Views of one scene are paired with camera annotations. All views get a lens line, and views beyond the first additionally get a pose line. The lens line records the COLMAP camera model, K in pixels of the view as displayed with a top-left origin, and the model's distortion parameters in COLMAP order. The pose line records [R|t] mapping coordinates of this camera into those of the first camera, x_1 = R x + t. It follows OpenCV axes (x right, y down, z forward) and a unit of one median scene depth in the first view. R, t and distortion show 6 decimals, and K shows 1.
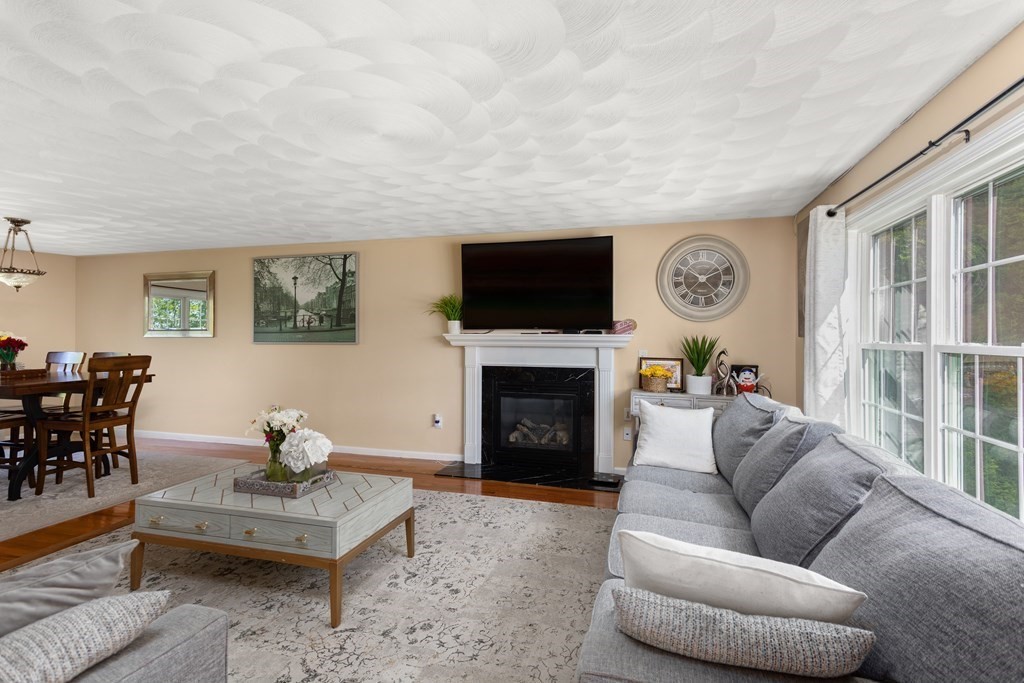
lens RADIAL K [[480.3, 0, 512.0], [0, 480.3, 341.5], [0, 0, 1]] dist [0.035931, 0.000364]
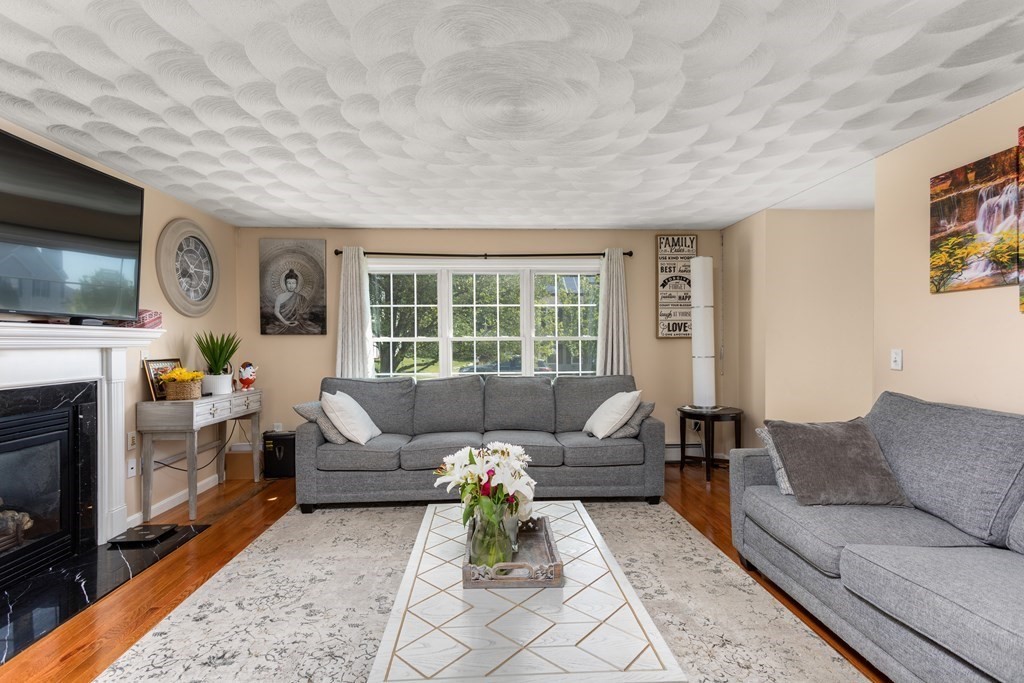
lens RADIAL K [[480.3, 0, 512.0], [0, 480.3, 341.5], [0, 0, 1]] dist [0.035931, 0.000364]
pose [[-0.332982, -0.006492, 0.942911, -0.701365], [0.010974, 0.999882, 0.010760, 0.003170], [-0.942869, 0.013931, -0.332871, 0.784889]]
